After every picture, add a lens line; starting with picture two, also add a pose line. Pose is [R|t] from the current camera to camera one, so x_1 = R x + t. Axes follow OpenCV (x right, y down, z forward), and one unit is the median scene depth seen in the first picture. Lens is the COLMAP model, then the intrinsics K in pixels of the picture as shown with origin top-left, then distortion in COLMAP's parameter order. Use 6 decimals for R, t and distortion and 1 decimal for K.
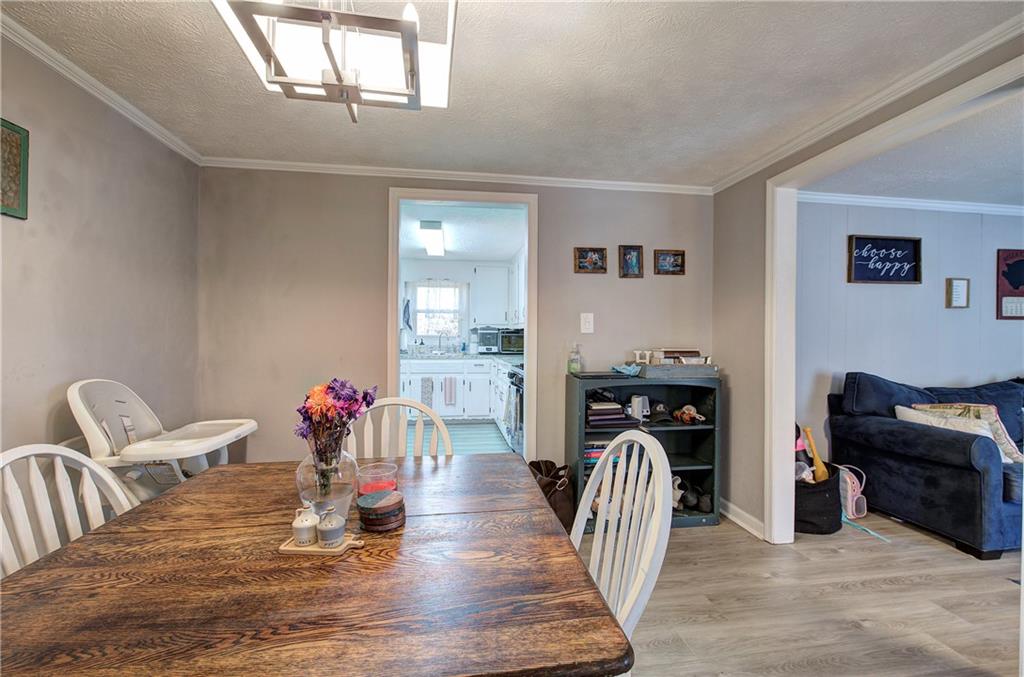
lens RADIAL K [[438.8, 0, 514.6], [0, 438.8, 334.6], [0, 0, 1]] dist [-0.000343, 0.000287]
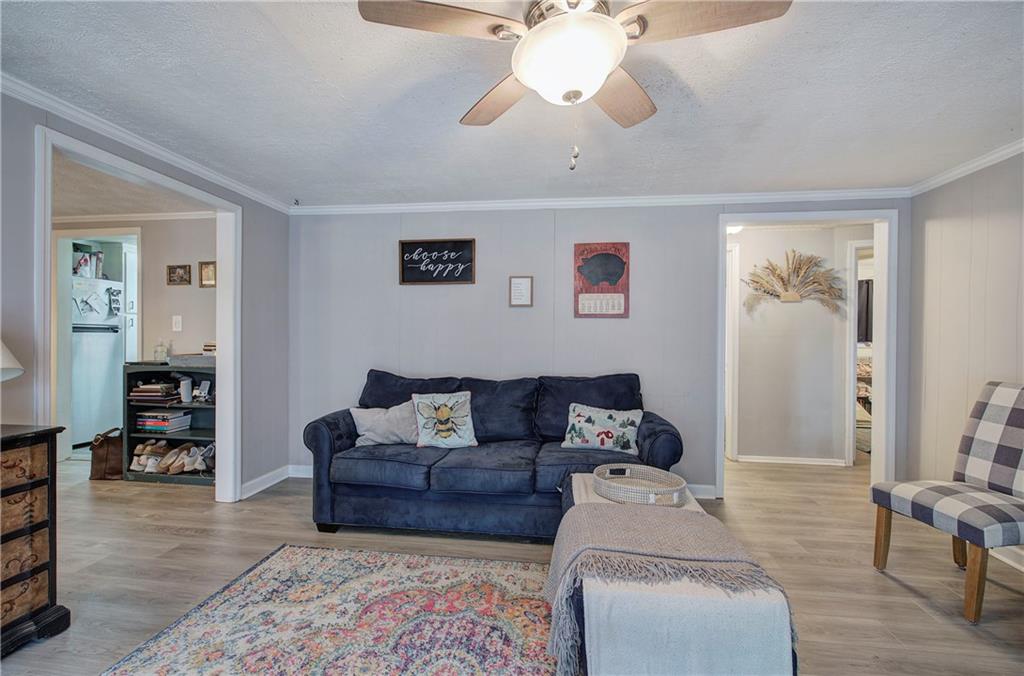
lens RADIAL K [[438.8, 0, 514.6], [0, 438.8, 334.1], [0, 0, 1]] dist [-0.000343, 0.000287]
pose [[0.956190, 0.002486, -0.292736, 1.334660], [-0.002205, 0.999997, 0.001292, 0.001295], [0.292738, -0.000590, 0.956192, 0.048375]]
